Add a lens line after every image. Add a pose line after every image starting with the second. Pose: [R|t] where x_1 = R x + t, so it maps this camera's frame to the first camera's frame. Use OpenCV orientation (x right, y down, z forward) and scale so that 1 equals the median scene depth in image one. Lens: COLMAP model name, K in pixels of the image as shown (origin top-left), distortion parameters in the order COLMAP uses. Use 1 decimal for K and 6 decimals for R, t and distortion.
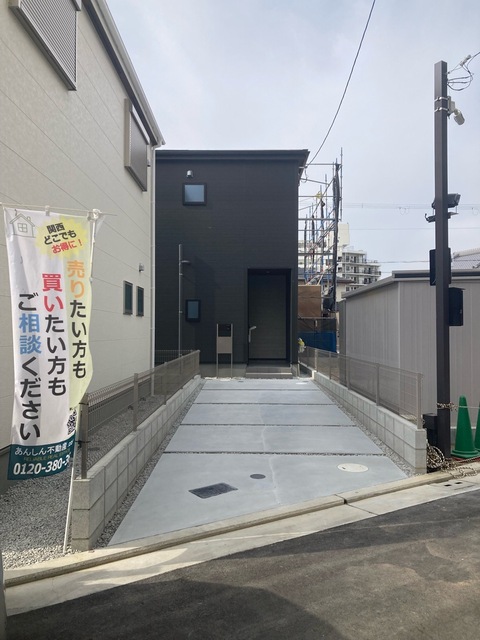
lens RADIAL K [[519.7, 0, 240.0], [0, 519.7, 320.0], [0, 0, 1]] dist [0.051696, -0.001744]
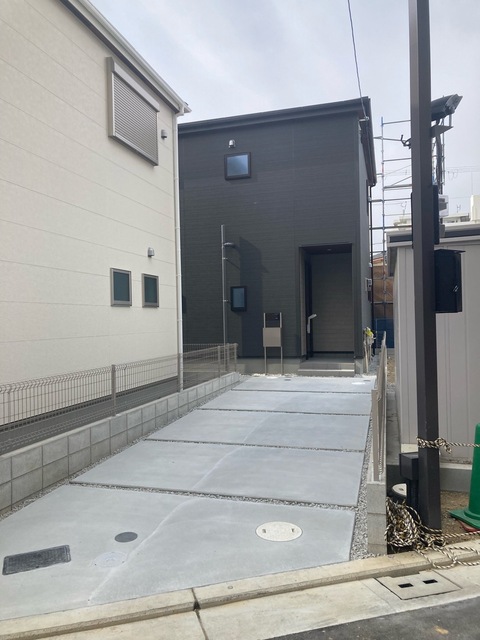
lens RADIAL K [[511.5, 0, 240.0], [0, 511.5, 320.0], [0, 0, 1]] dist [0.052433, -0.001229]
pose [[0.957372, -0.021555, -0.288051, 0.193084], [0.028965, 0.999350, 0.021486, -0.000299], [0.287401, -0.028913, 0.957374, 0.195743]]
